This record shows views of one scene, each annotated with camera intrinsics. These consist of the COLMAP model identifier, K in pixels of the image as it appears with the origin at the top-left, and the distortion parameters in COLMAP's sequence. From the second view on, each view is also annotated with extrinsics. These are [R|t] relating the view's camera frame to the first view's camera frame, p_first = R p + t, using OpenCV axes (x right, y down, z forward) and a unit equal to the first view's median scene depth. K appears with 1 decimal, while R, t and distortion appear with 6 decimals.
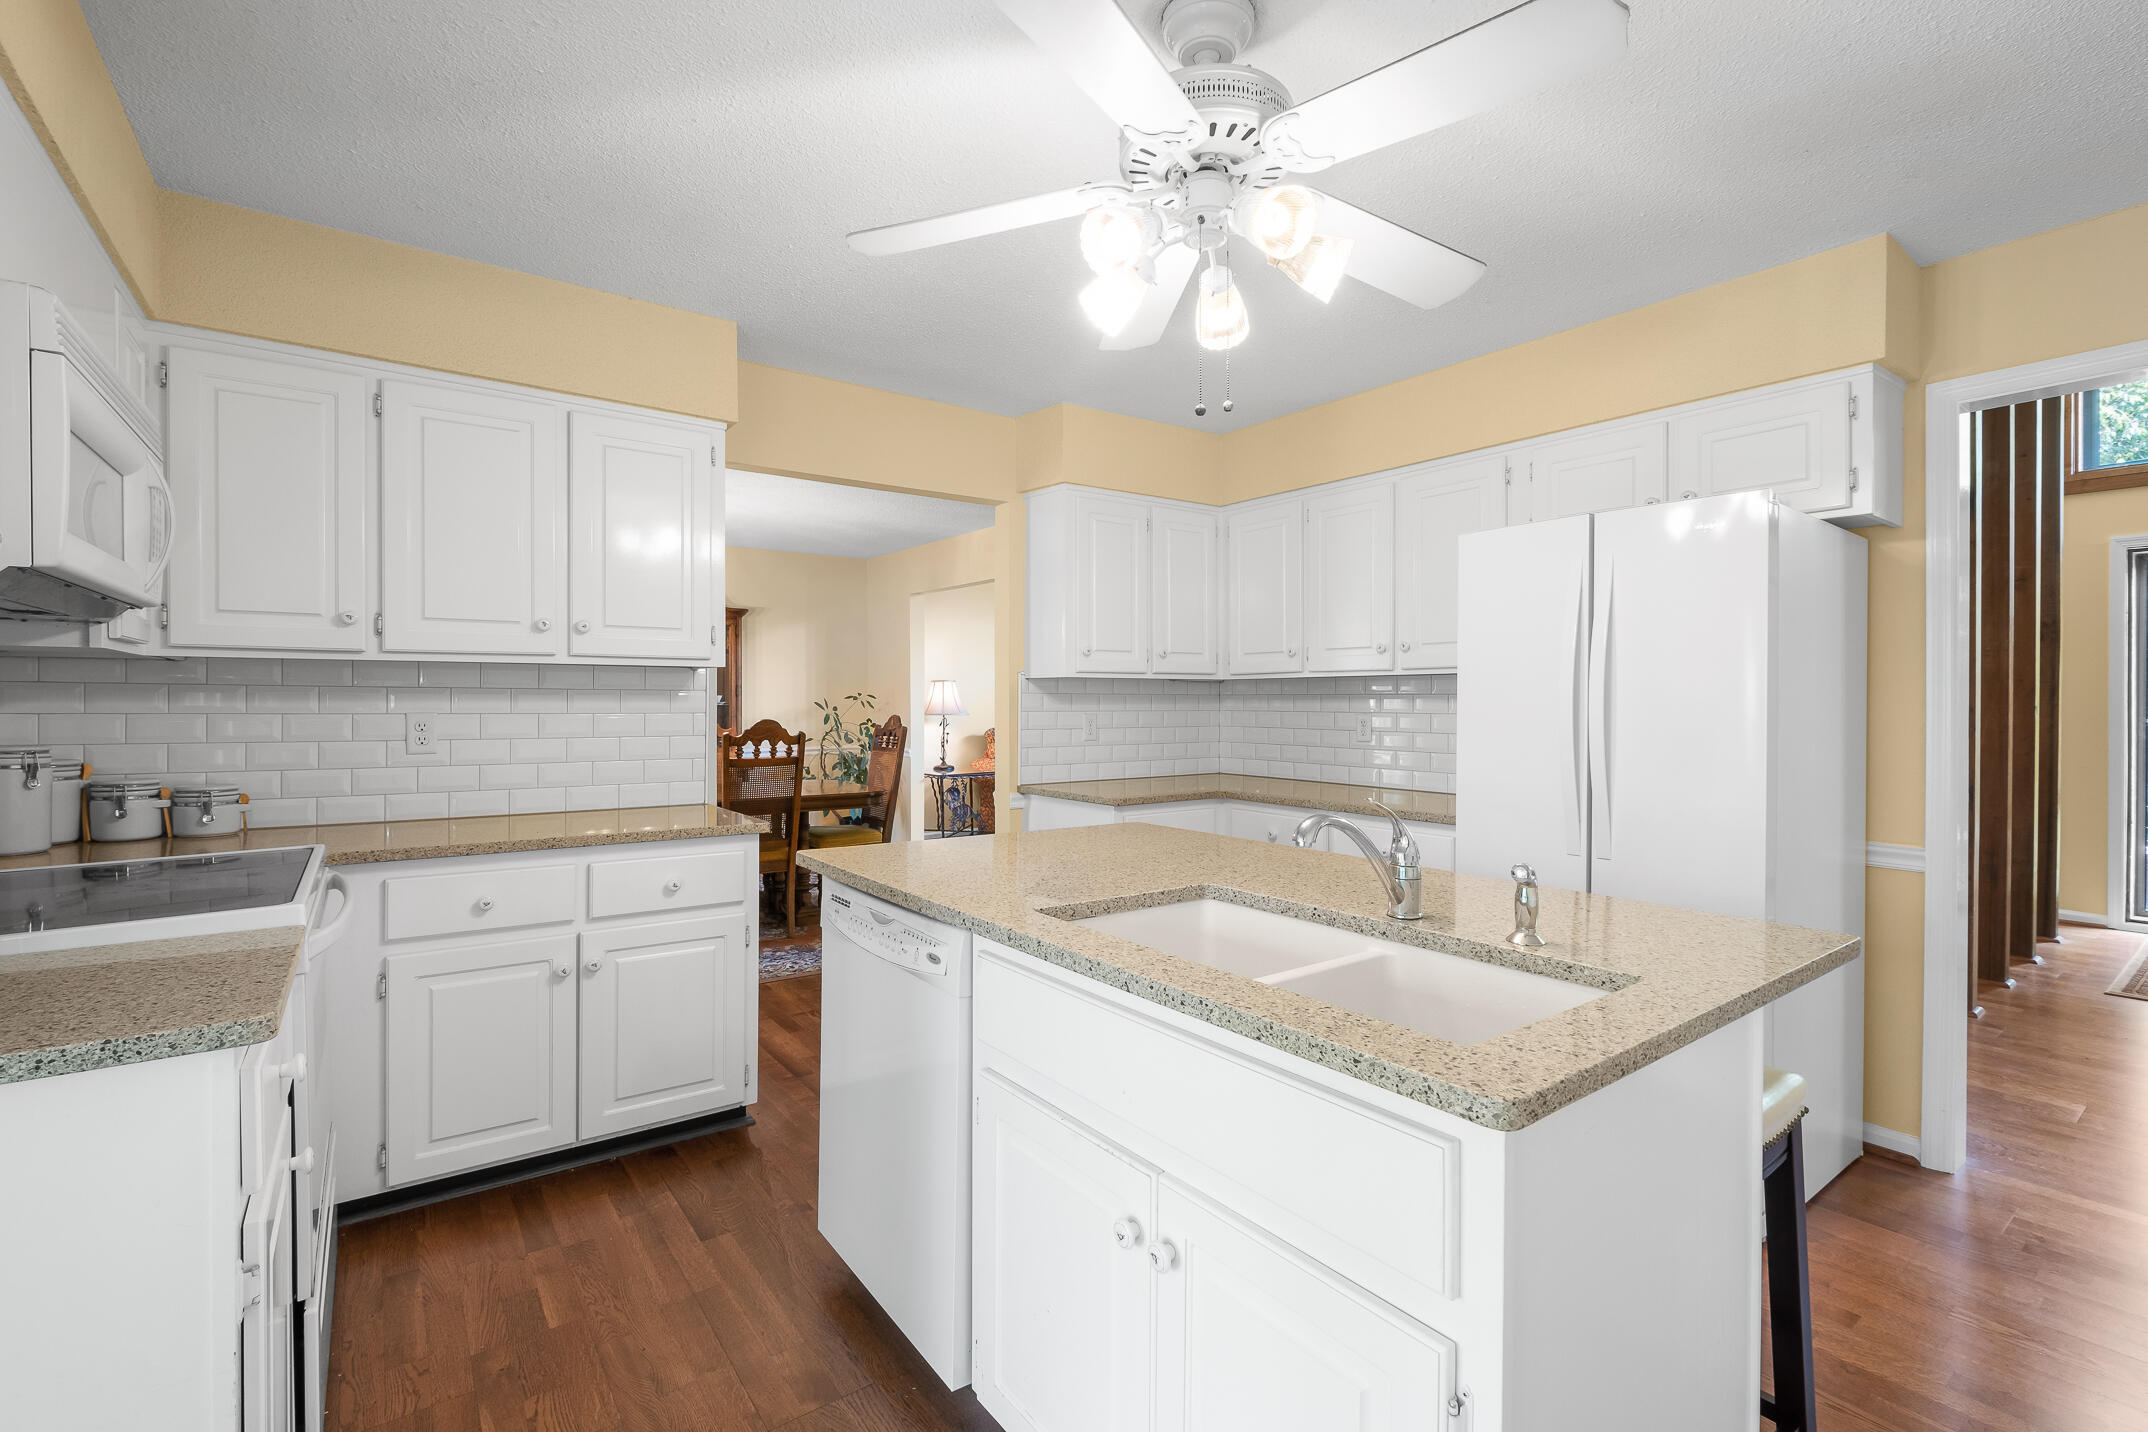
lens RADIAL K [[944.4, 0, 1079.2], [0, 944.4, 707.5], [0, 0, 1]] dist [-0.003077, -0.000617]
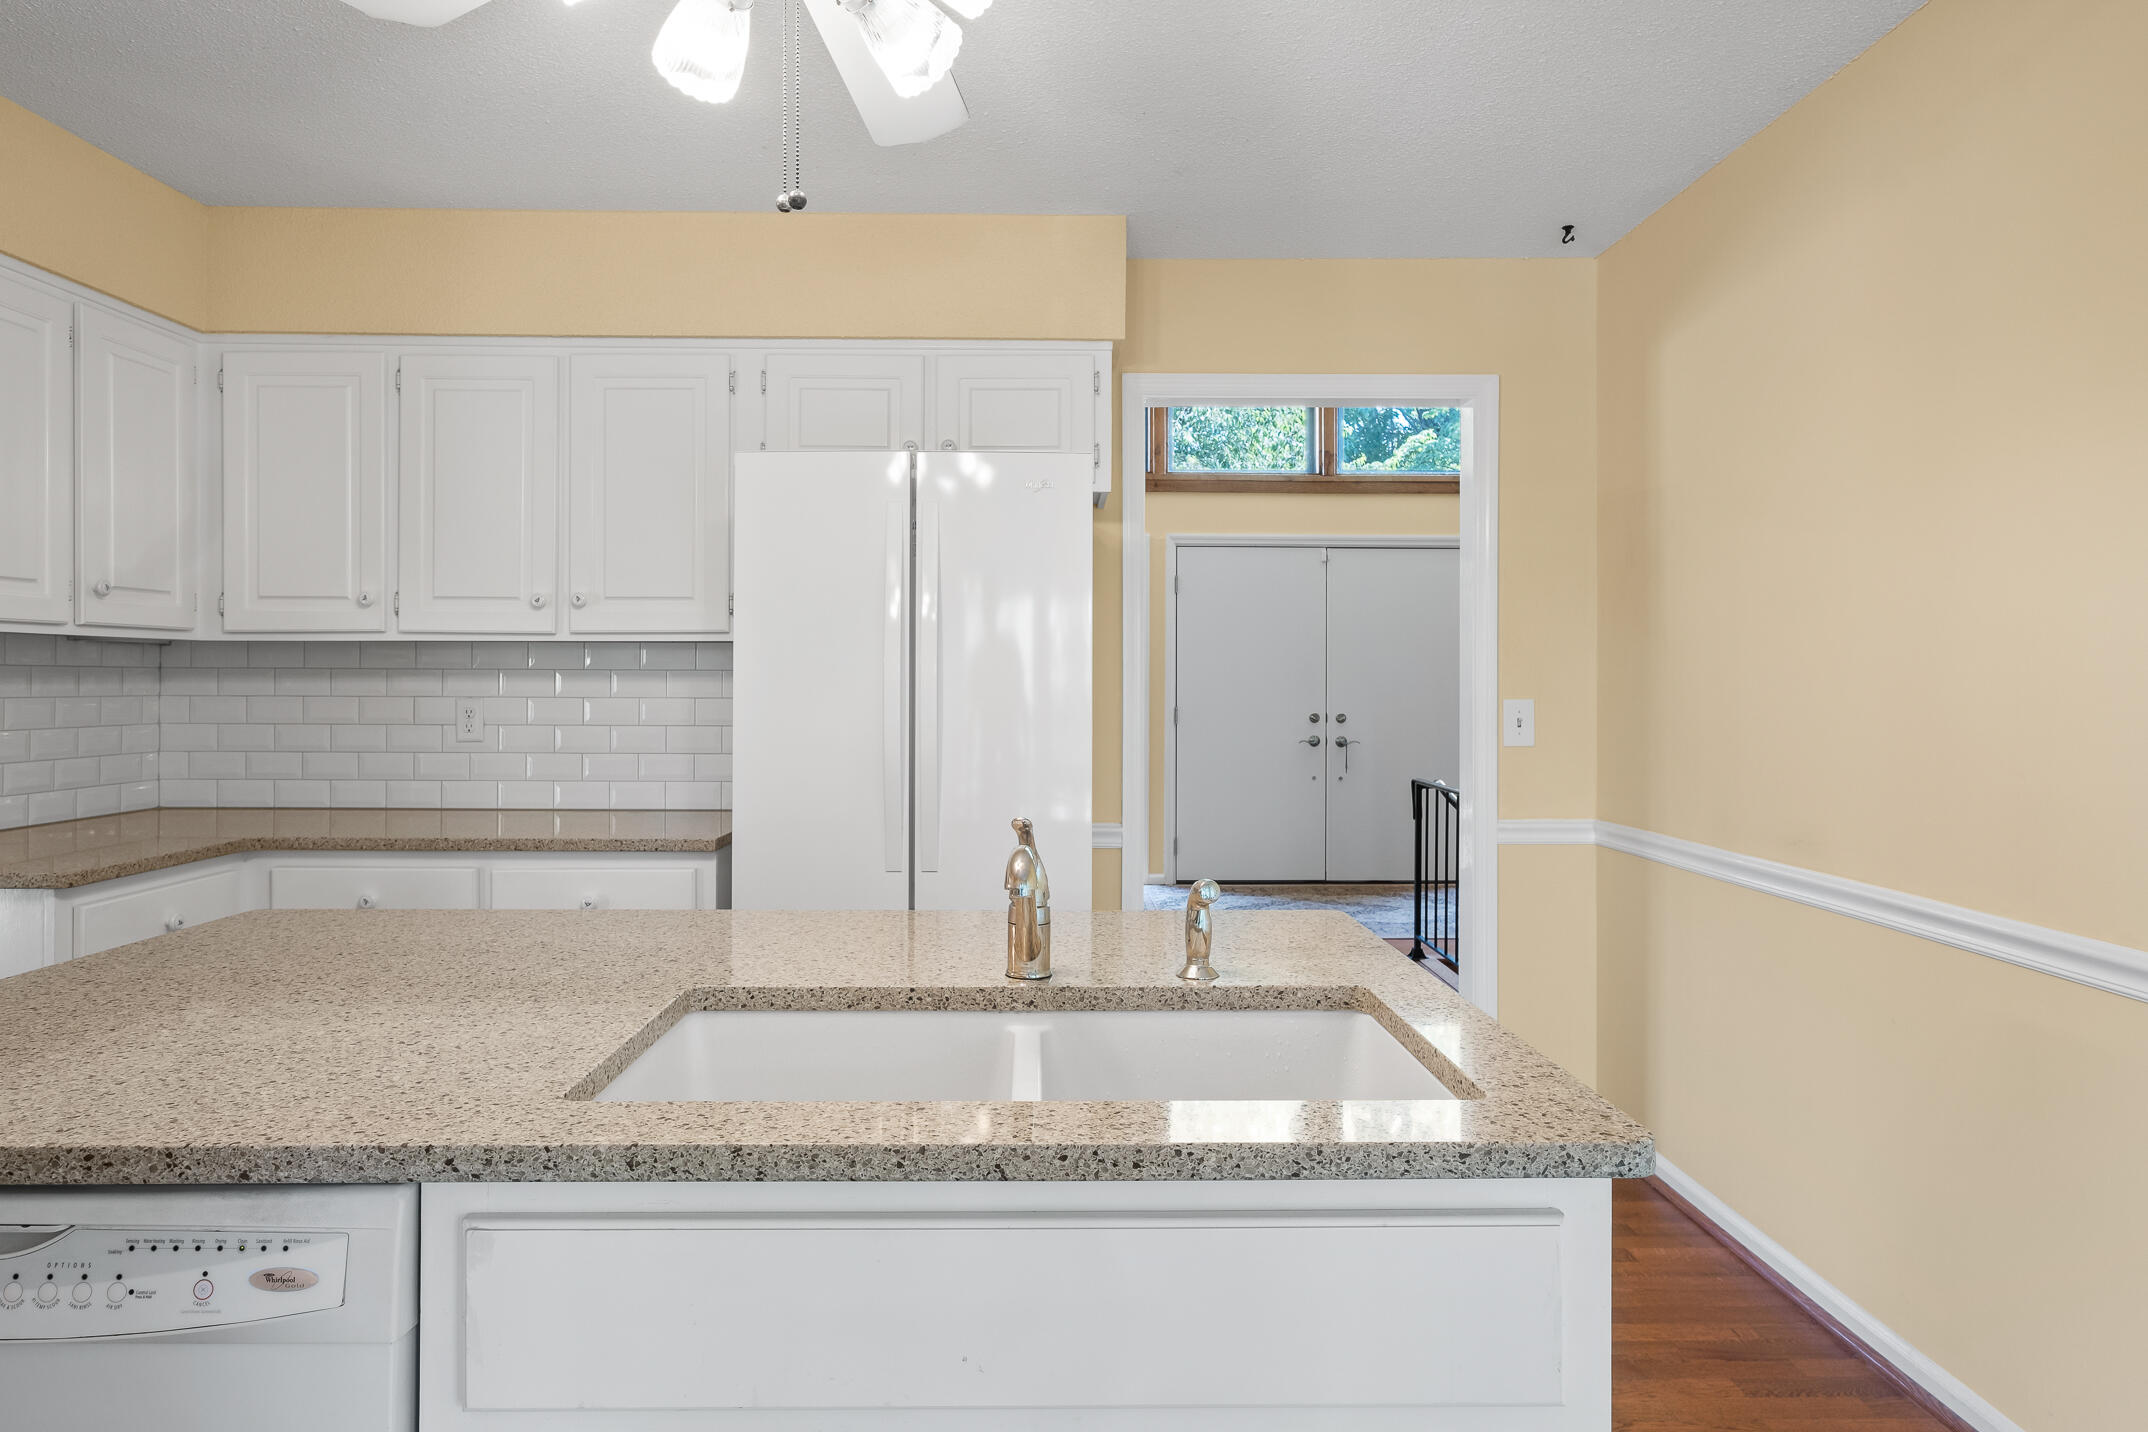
lens RADIAL K [[1268.5, 0, 1072.1], [0, 1268.5, 695.6], [0, 0, 1]] dist [-0.026028, 0.041513]
pose [[0.590830, -0.007739, 0.806759, -0.234269], [0.002343, 0.999966, 0.007877, -0.002150], [-0.806793, -0.002763, 0.590828, 0.213711]]
